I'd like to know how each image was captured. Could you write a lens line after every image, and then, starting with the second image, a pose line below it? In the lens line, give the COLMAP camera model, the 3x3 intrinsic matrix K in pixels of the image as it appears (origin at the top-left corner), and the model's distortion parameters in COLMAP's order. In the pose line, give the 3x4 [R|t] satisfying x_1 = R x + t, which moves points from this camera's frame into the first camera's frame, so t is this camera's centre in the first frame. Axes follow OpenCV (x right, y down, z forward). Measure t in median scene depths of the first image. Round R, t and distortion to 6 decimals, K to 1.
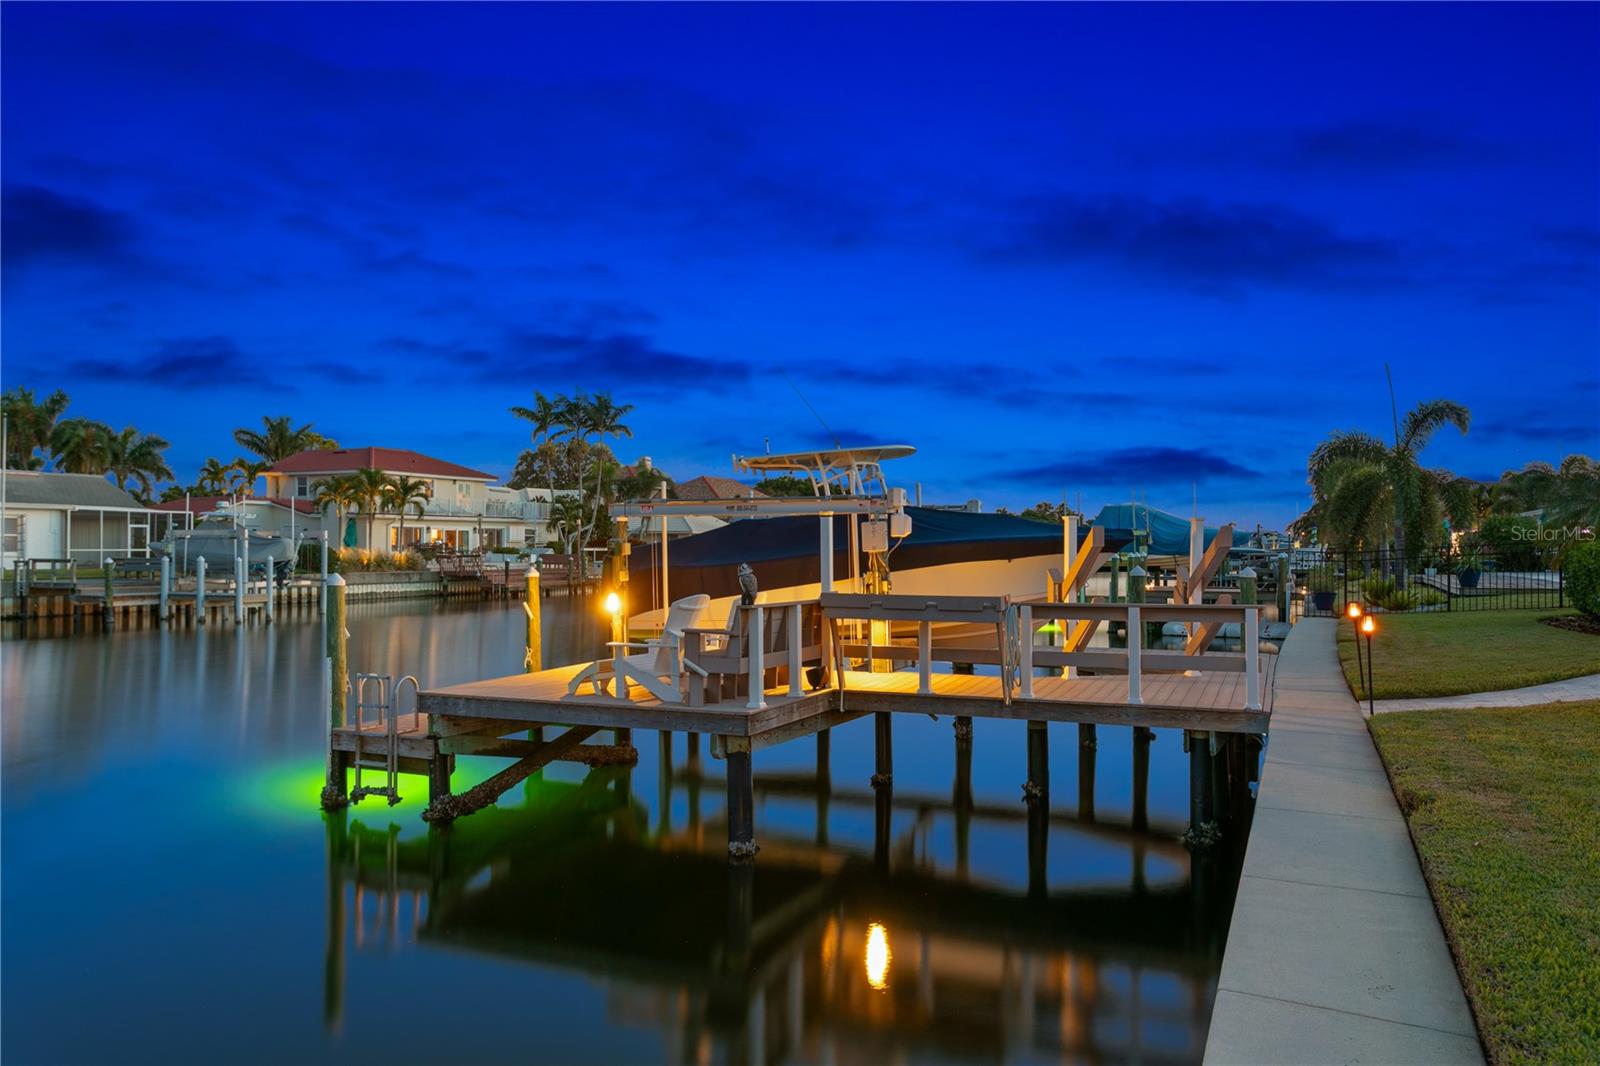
lens RADIAL K [[1125.4, 0, 800.0], [0, 1125.4, 533.0], [0, 0, 1]] dist [-0.003120, -0.000889]
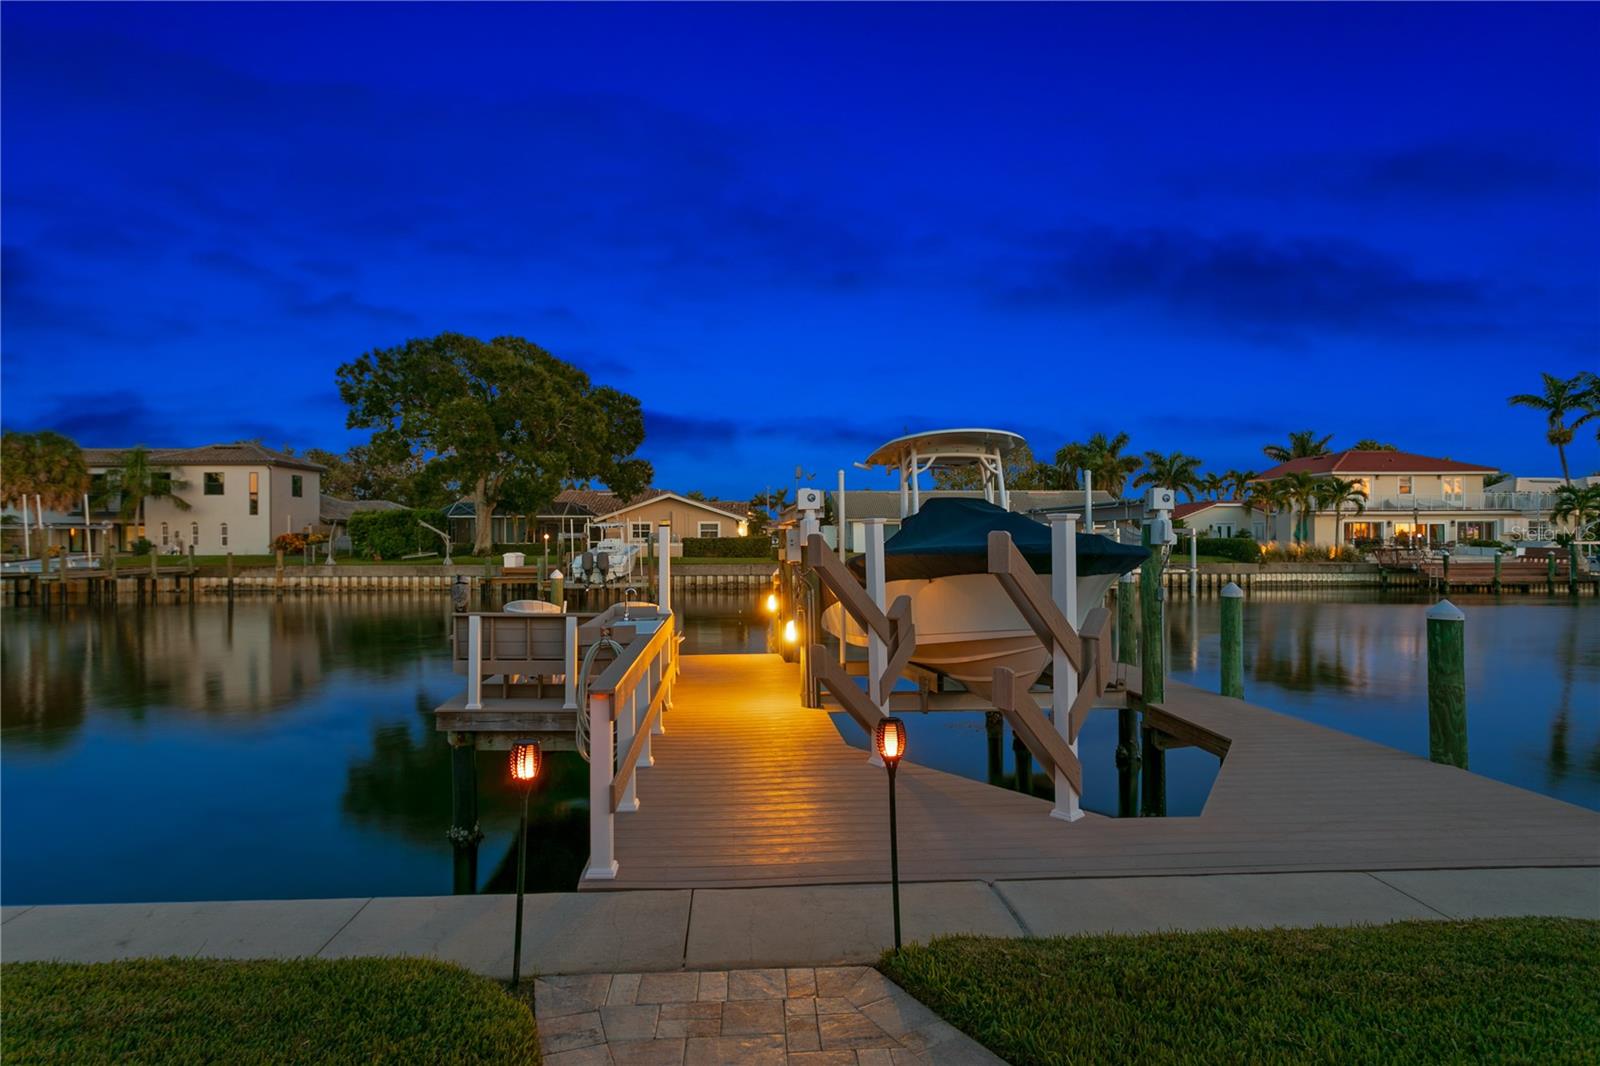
lens RADIAL K [[827.2, 0, 779.7], [0, 827.2, 534.8], [0, 0, 1]] dist [-0.005316, 0.000421]
pose [[0.441356, -0.005541, -0.897315, 0.190991], [0.013998, 0.999902, 0.000710, -0.002170], [0.897223, -0.012874, 0.441390, 0.214285]]
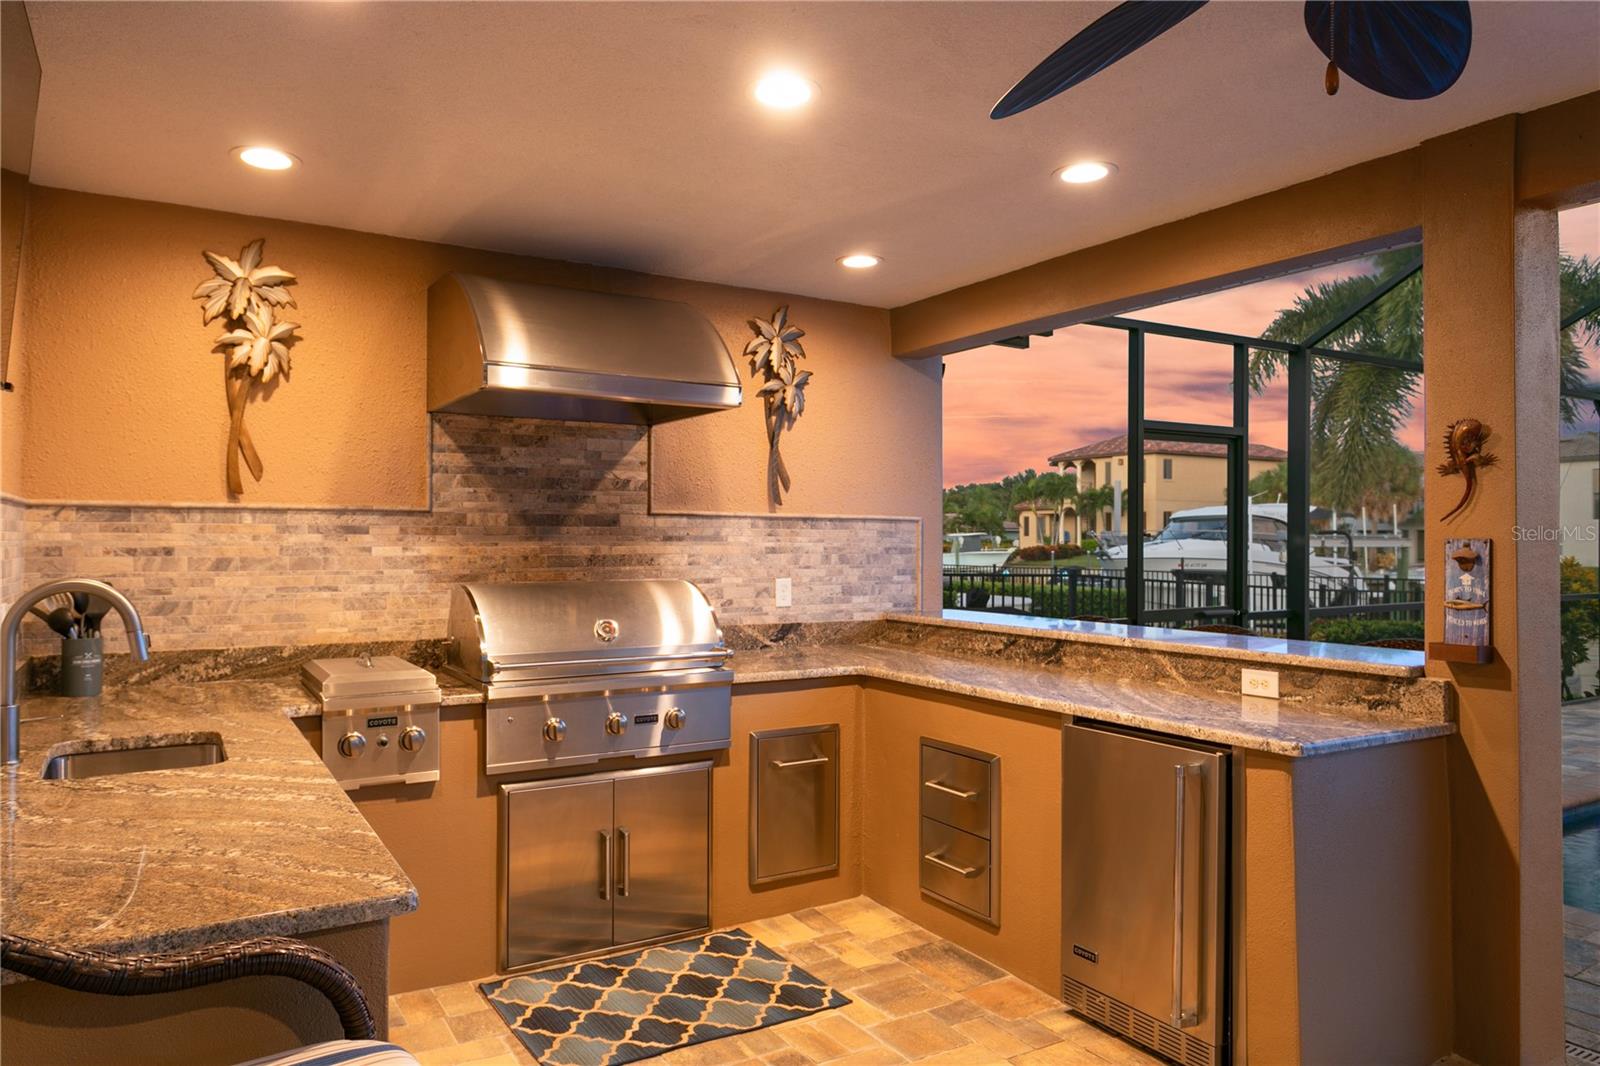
lens RADIAL K [[1028.3, 0, 792.6], [0, 1028.3, 535.0], [0, 0, 1]] dist [-0.004456, 0.001668]
pose [[-0.561383, -0.005589, -0.827537, 0.389012], [0.007125, 0.999907, -0.011587, -0.013923], [0.827525, -0.012401, -0.561291, -0.043627]]
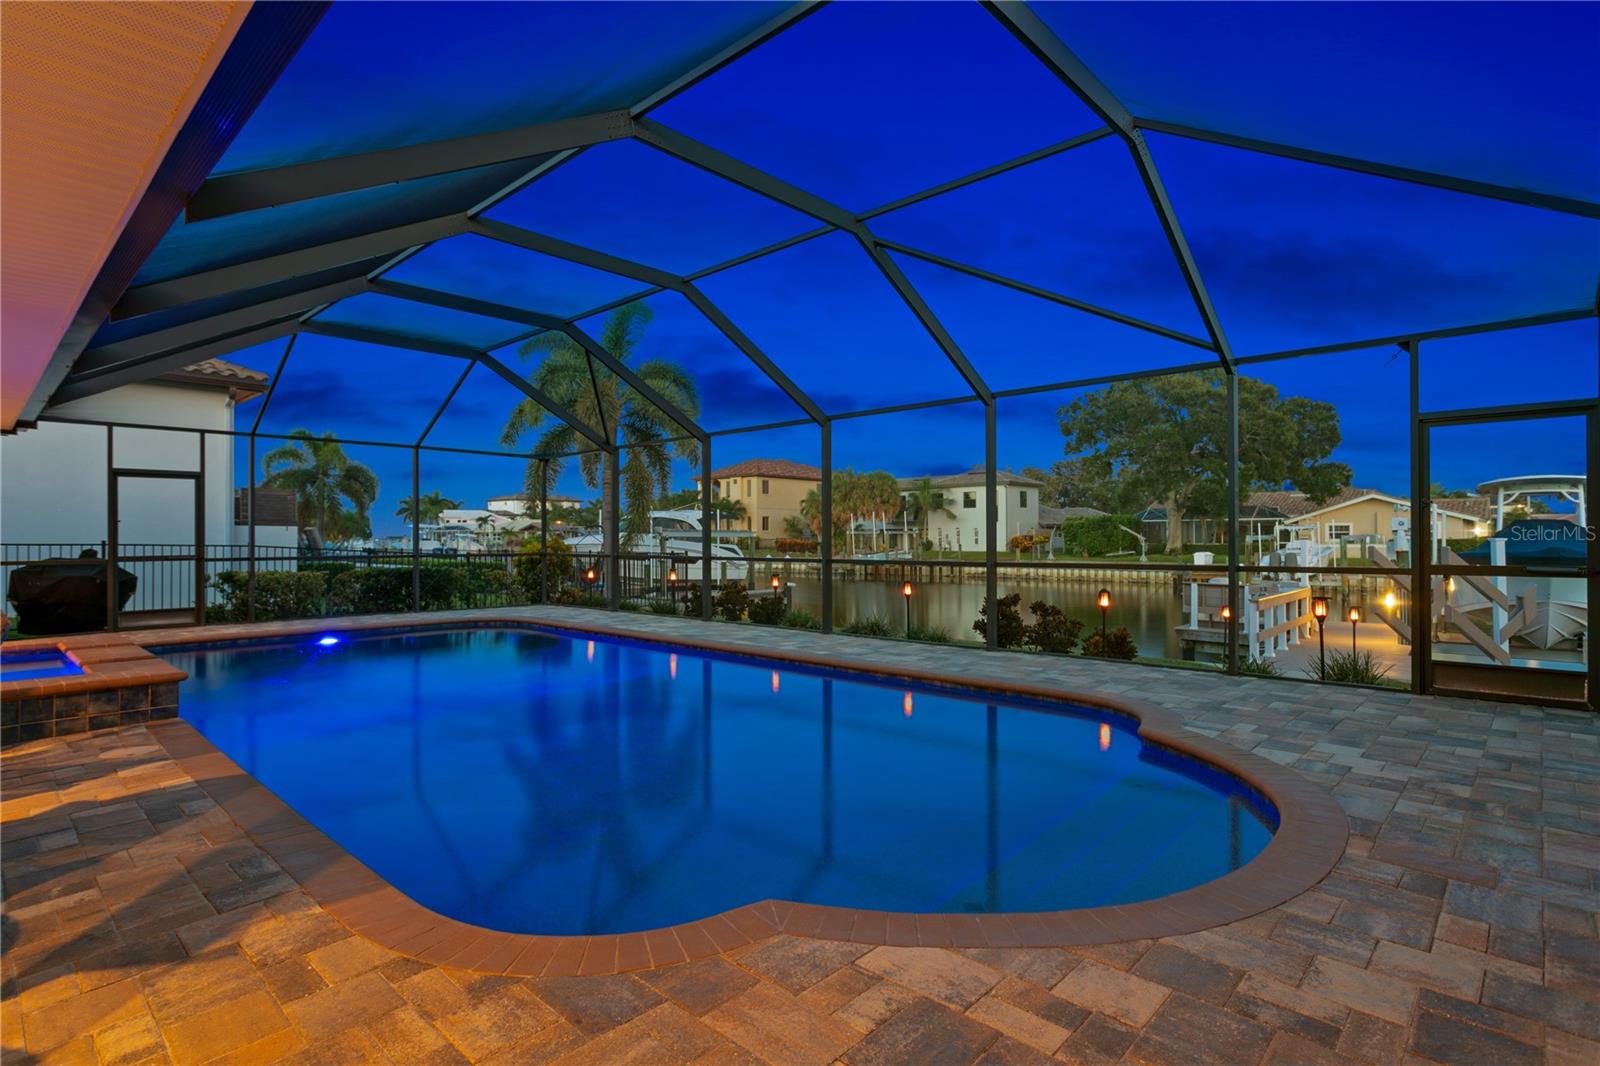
lens RADIAL K [[797.7, 0, 778.3], [0, 797.7, 534.8], [0, 0, 1]] dist [-0.005026, 0.001943]
pose [[-0.332007, -0.004550, -0.943266, 0.401510], [0.014212, 0.999851, -0.009826, -0.006226], [0.943170, -0.016668, -0.331892, 0.176265]]
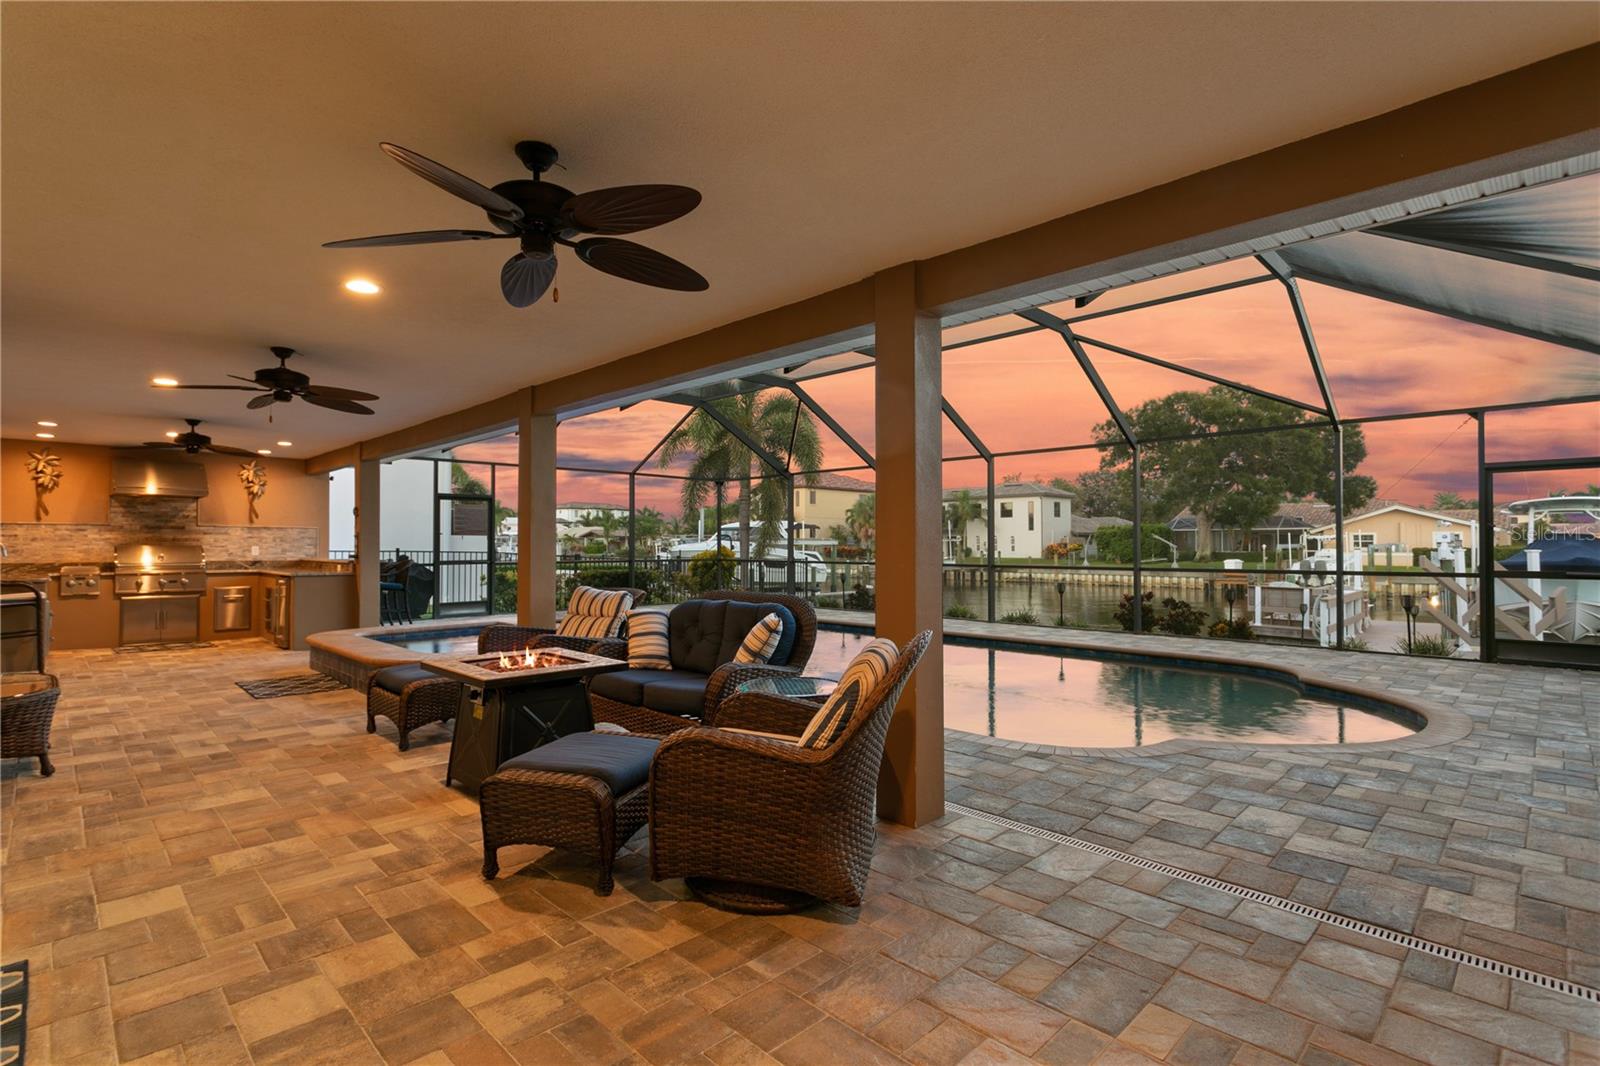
lens RADIAL K [[758.2, 0, 779.1], [0, 758.2, 535.4], [0, 0, 1]] dist [0.005594, -0.000424]
pose [[-0.362127, -0.012588, -0.932044, 0.469343], [0.011134, 0.999779, -0.017829, -0.007990], [0.932062, -0.016833, -0.361907, 0.142412]]
